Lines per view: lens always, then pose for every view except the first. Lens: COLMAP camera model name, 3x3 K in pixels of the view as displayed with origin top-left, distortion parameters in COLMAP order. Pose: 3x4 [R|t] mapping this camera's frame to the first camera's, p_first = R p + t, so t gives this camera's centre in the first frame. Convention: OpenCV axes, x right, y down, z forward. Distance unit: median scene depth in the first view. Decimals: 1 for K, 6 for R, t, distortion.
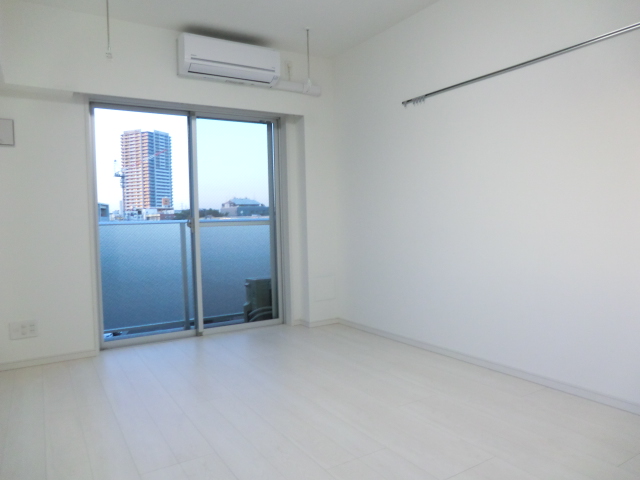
lens RADIAL K [[466.8, 0, 319.9], [0, 466.8, 245.7], [0, 0, 1]] dist [-0.058554, 0.039659]
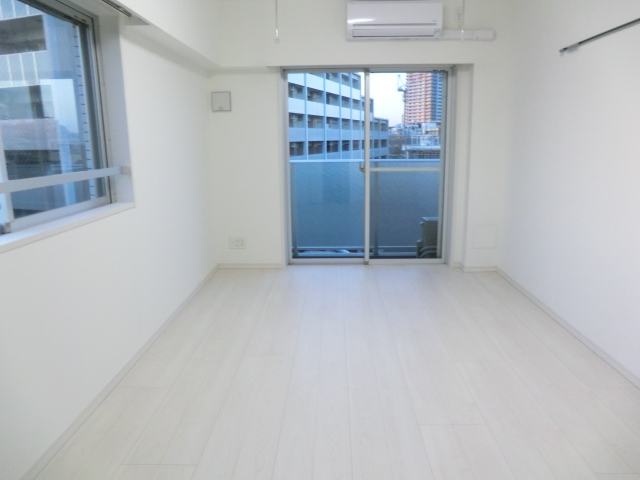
lens RADIAL K [[466.8, 0, 317.1], [0, 466.8, 238.2], [0, 0, 1]] dist [-0.058554, 0.039659]
pose [[0.835022, 0.126170, -0.535555, 0.255132], [-0.036285, 0.983862, 0.175212, -0.071830], [0.549018, -0.126874, 0.826125, -0.039974]]
